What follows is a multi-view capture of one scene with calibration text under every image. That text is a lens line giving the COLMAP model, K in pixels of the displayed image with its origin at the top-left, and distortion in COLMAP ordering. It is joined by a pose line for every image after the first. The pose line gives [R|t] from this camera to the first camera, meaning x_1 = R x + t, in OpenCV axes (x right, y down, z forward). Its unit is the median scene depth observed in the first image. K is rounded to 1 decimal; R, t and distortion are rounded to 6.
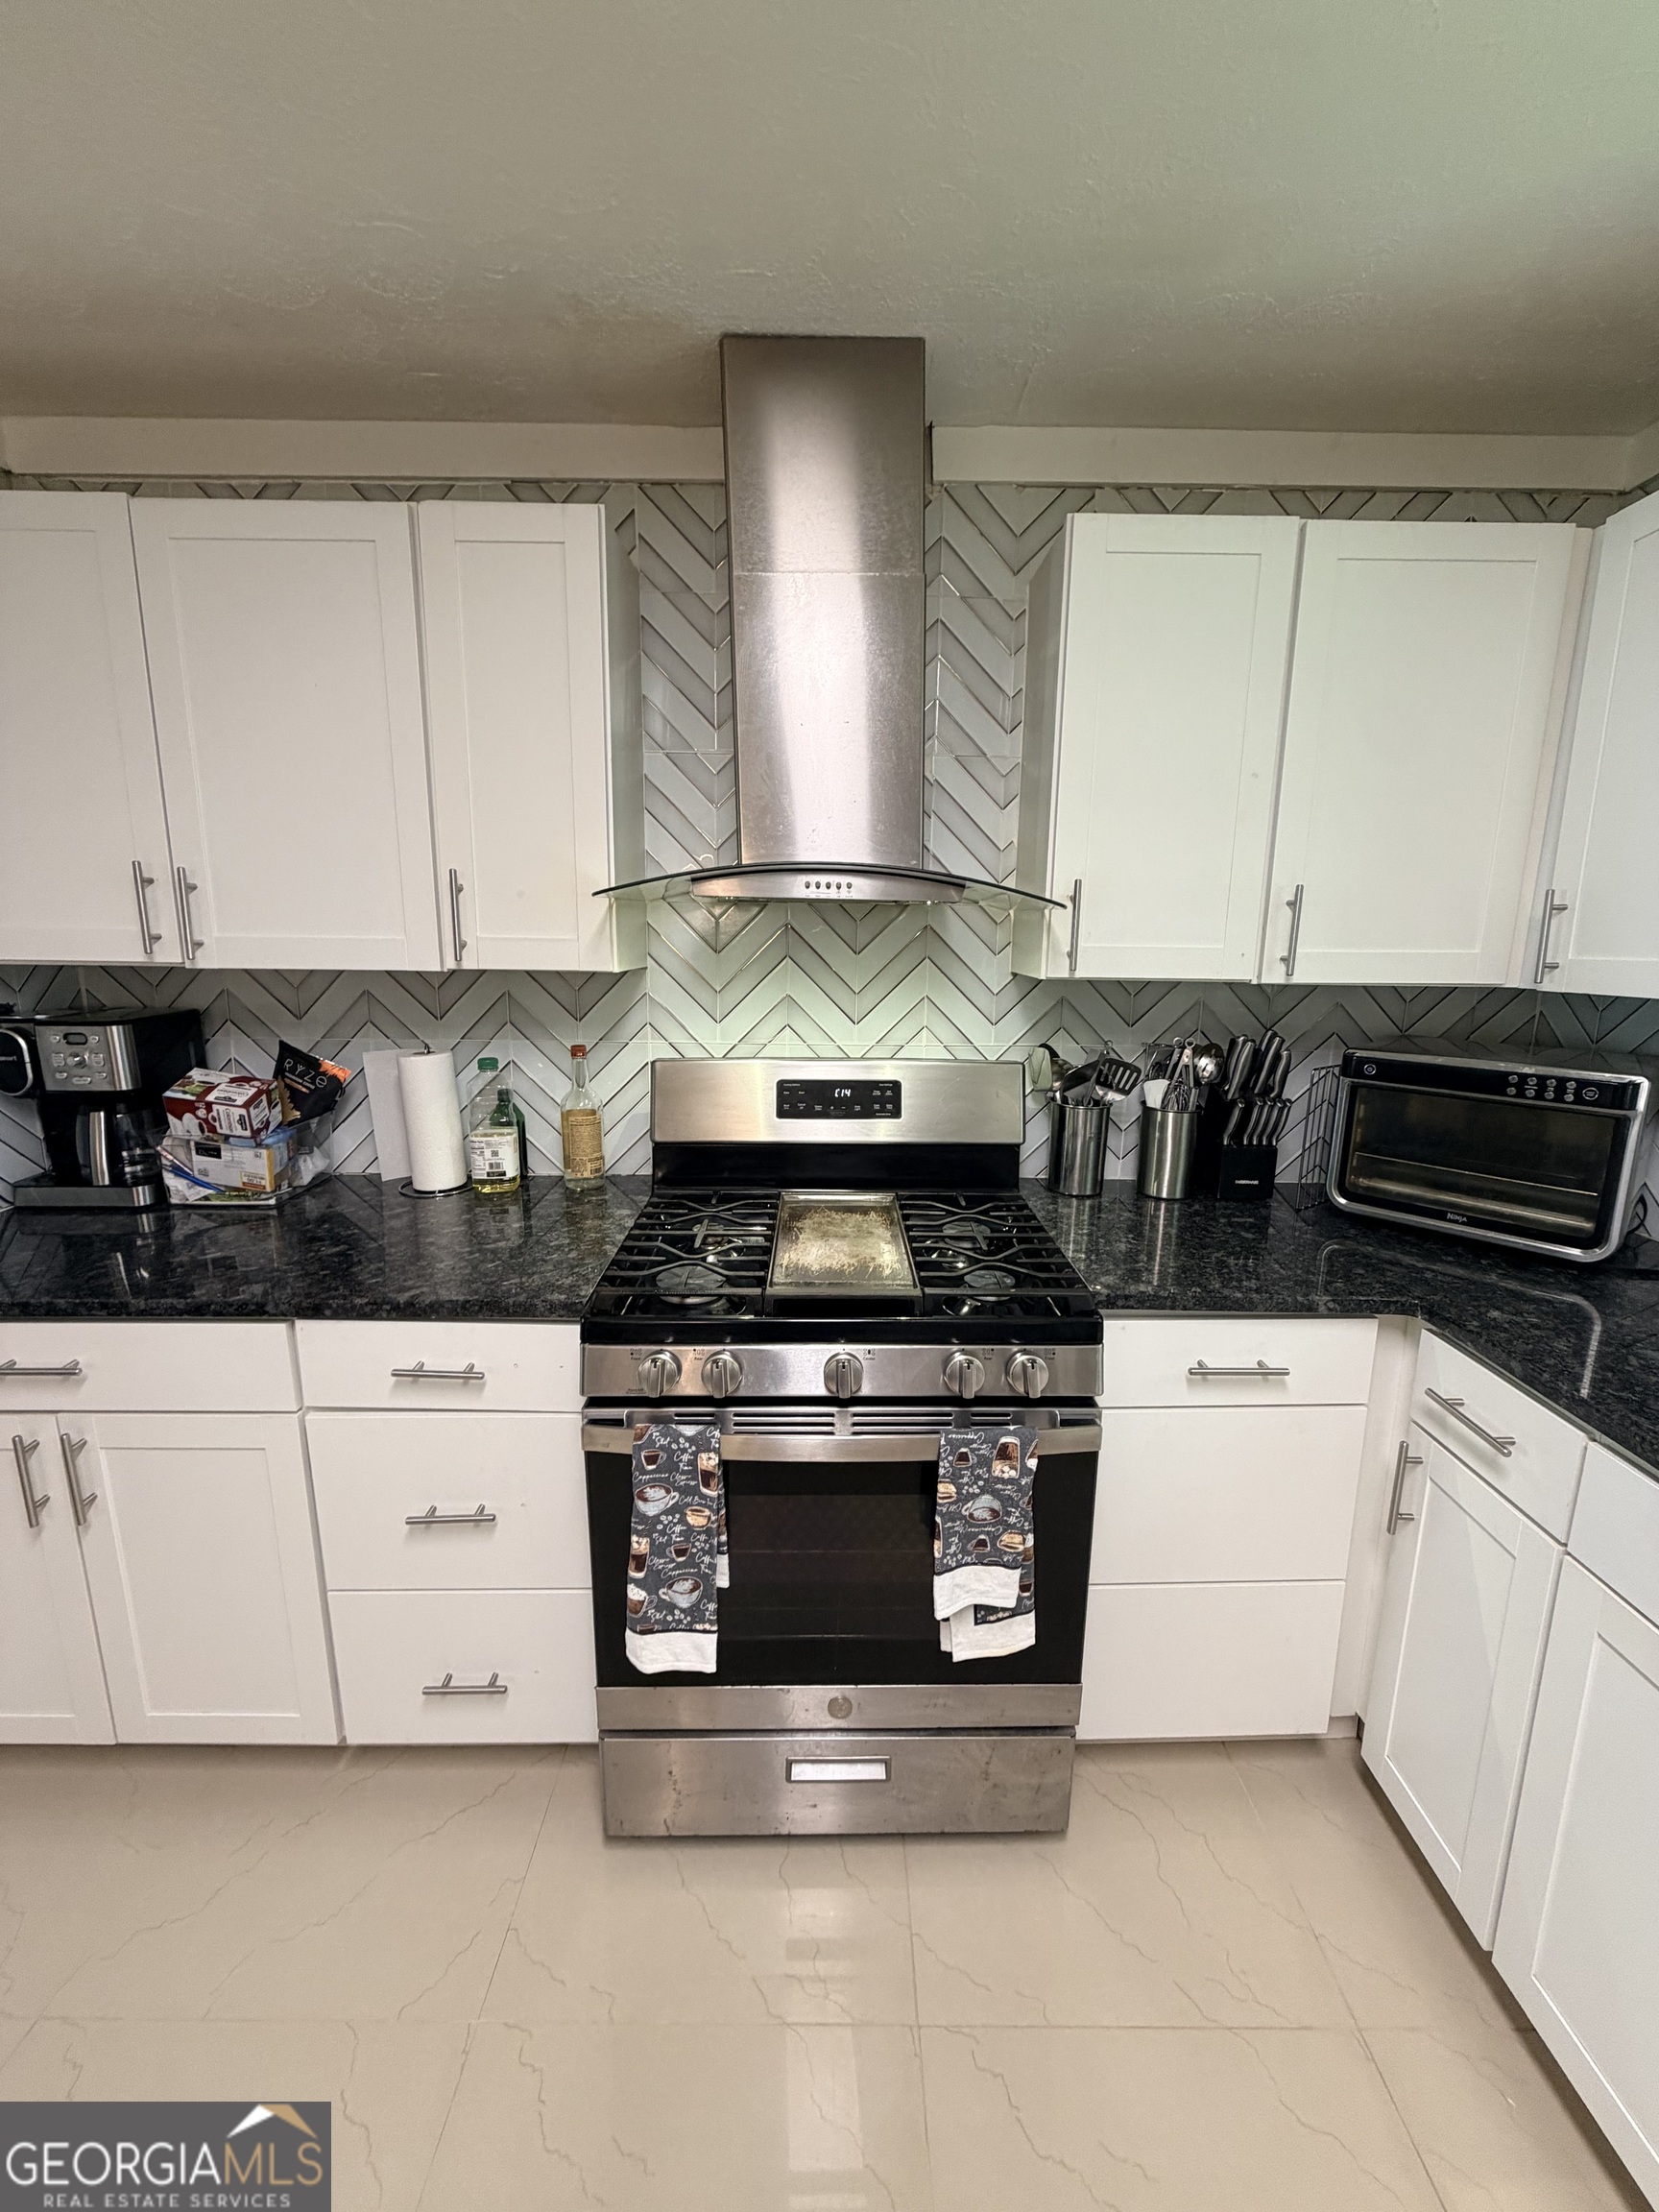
lens RADIAL K [[877.7, 0, 821.1], [0, 877.7, 1102.3], [0, 0, 1]] dist [0.000120, -0.000906]
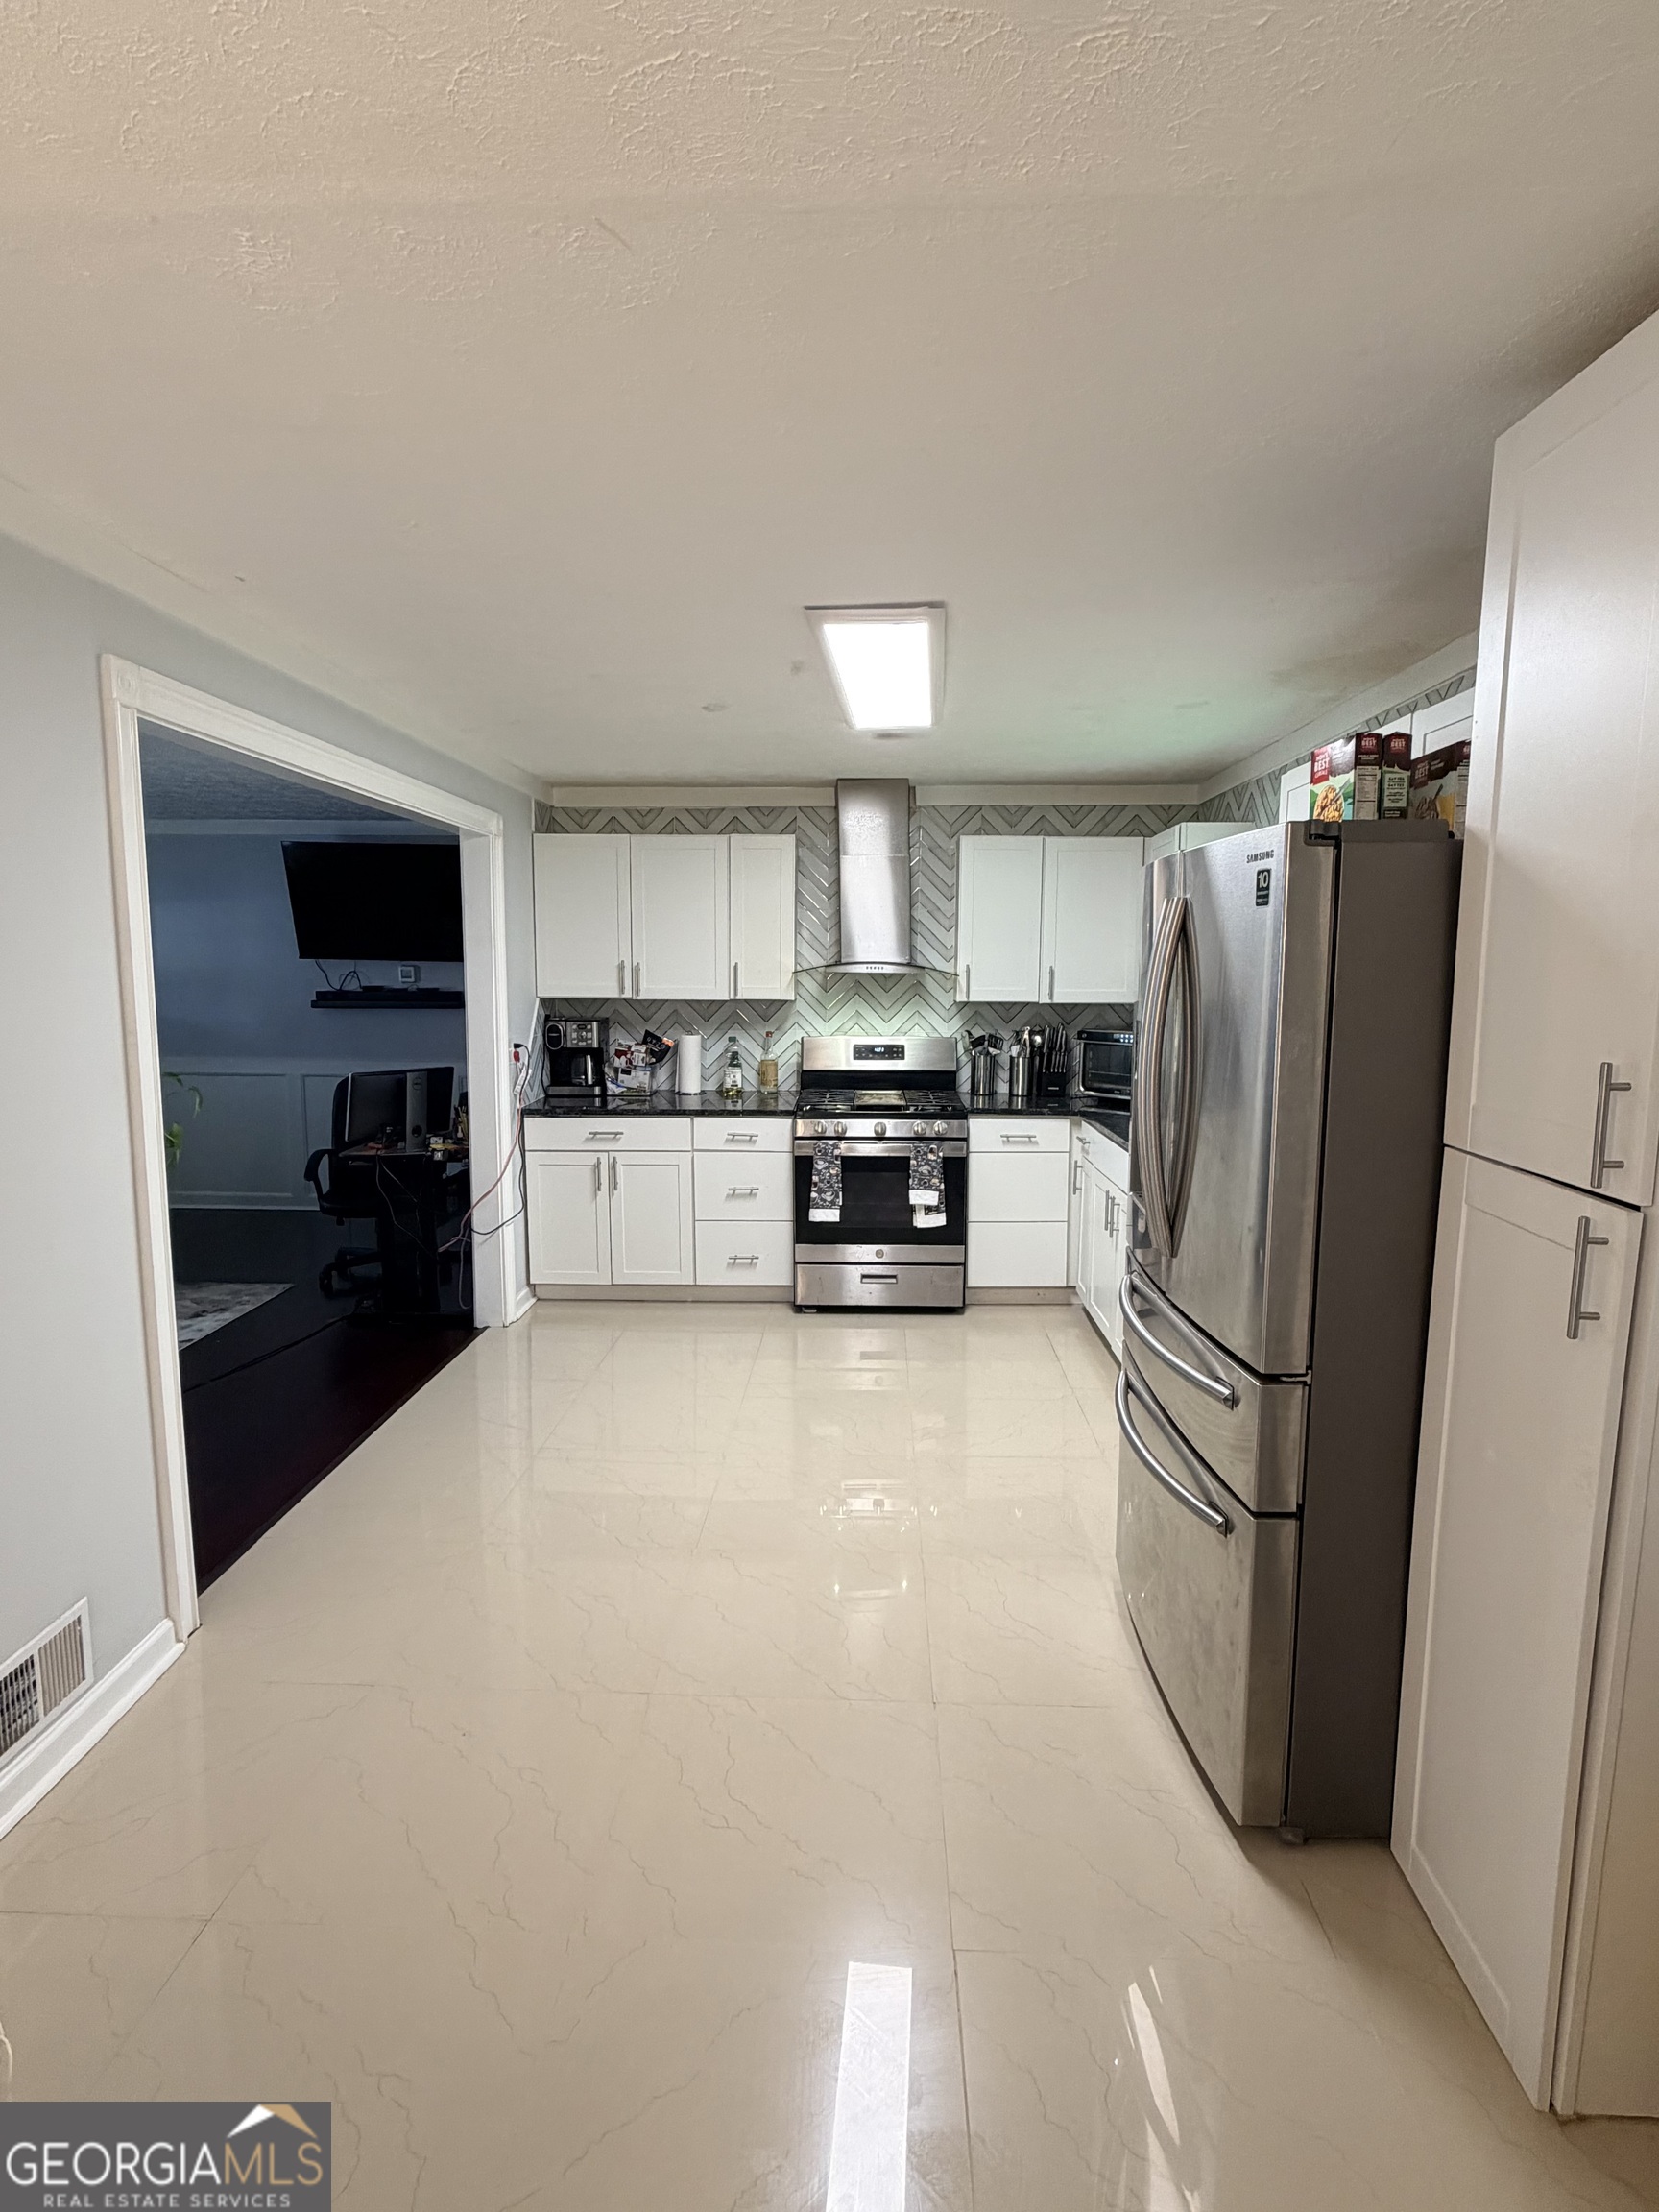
lens RADIAL K [[1098.7, 0, 839.9], [0, 1098.7, 1108.5], [0, 0, 1]] dist [0.000534, -0.000029]
pose [[0.999744, -0.002929, -0.022452, -0.021930], [0.001520, 0.998042, -0.062534, 0.364363], [0.022591, 0.062484, 0.997790, -2.151710]]
